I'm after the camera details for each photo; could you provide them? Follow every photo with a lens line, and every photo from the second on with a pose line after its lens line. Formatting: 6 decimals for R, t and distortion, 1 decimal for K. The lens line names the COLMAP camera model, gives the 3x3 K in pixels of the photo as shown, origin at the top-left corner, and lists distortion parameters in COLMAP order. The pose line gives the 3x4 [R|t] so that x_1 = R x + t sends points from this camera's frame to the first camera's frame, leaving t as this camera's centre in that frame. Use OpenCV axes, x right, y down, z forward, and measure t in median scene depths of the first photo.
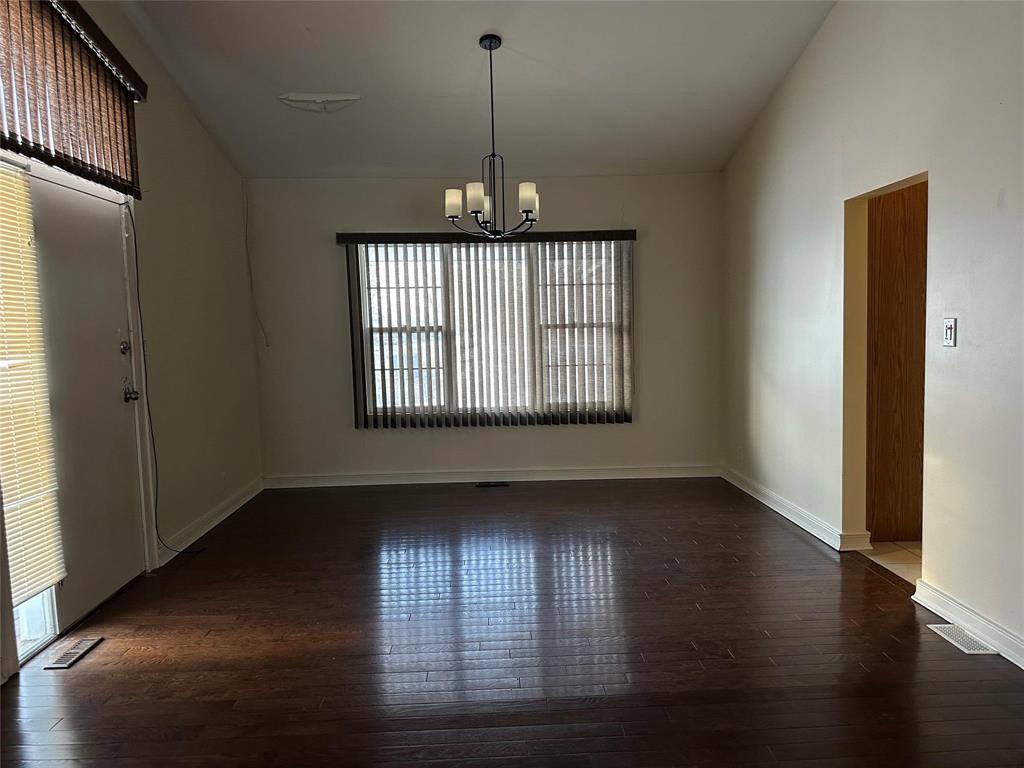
lens RADIAL K [[727.3, 0, 496.5], [0, 727.3, 388.1], [0, 0, 1]] dist [0.077837, -0.080553]
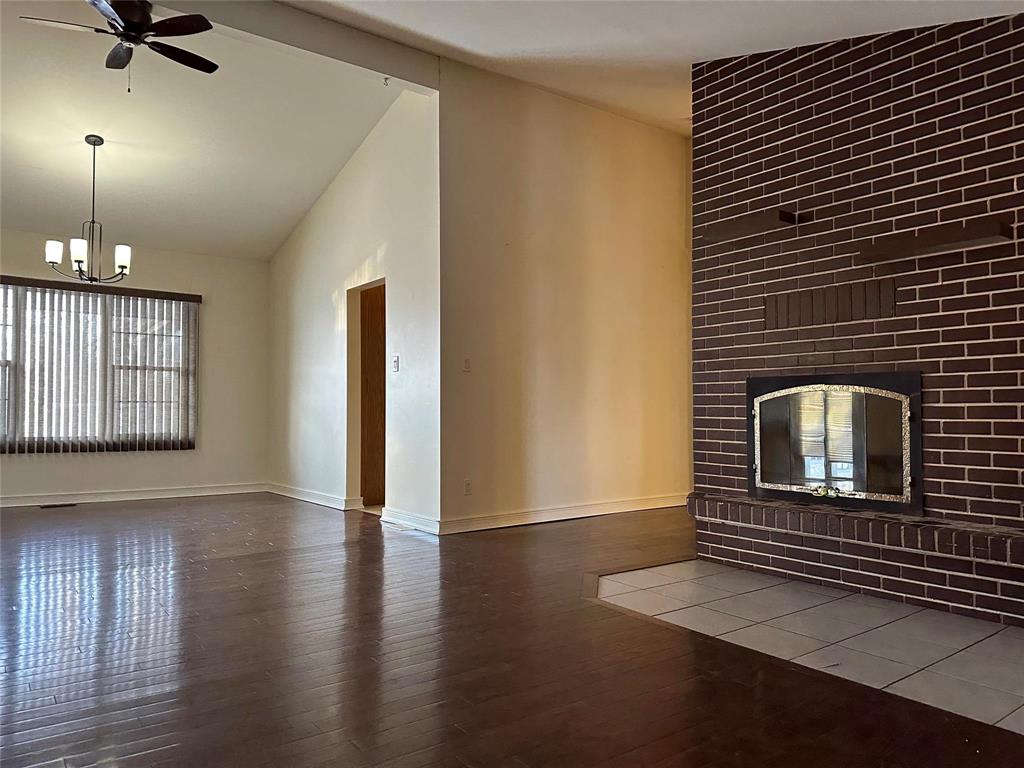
lens RADIAL K [[727.3, 0, 496.5], [0, 727.3, 388.1], [0, 0, 1]] dist [0.077837, -0.080553]
pose [[0.823974, 0.042645, 0.565020, -0.102167], [0.028096, 0.992863, -0.115908, 0.105423], [-0.565930, 0.111380, 0.816895, -0.317312]]
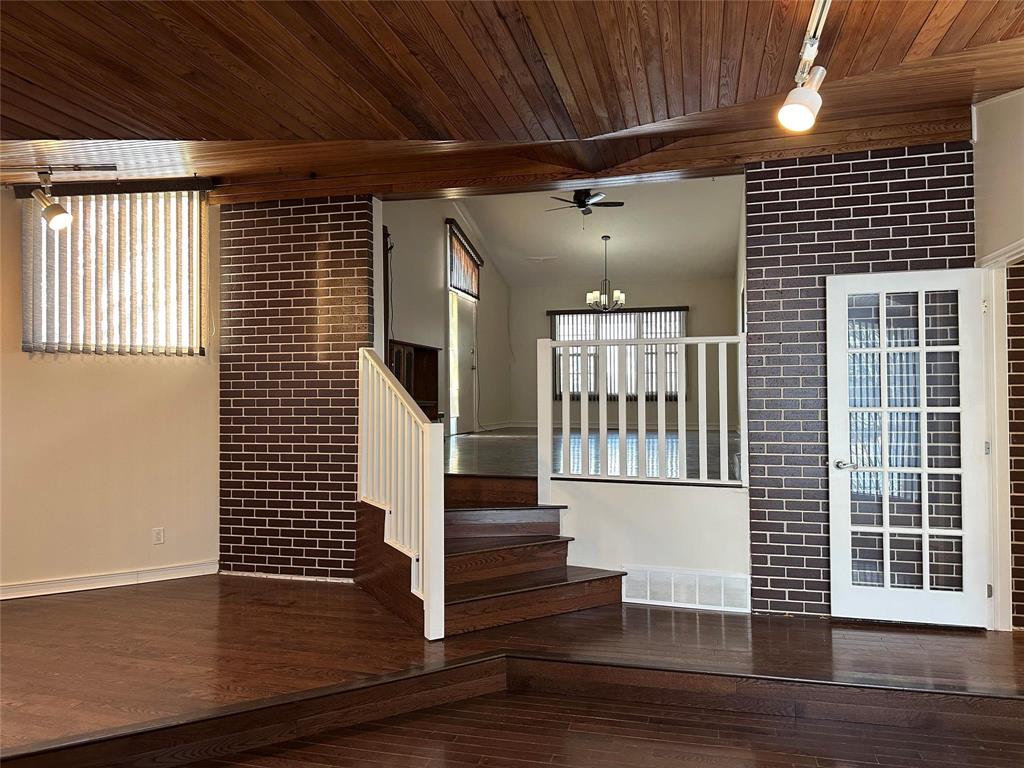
lens RADIAL K [[727.3, 0, 496.5], [0, 727.3, 388.1], [0, 0, 1]] dist [0.077837, -0.080553]
pose [[0.956695, 0.013088, -0.290798, 0.246461], [-0.040465, 0.995269, -0.088332, 0.200851], [0.288266, 0.096274, 0.952698, -1.008189]]
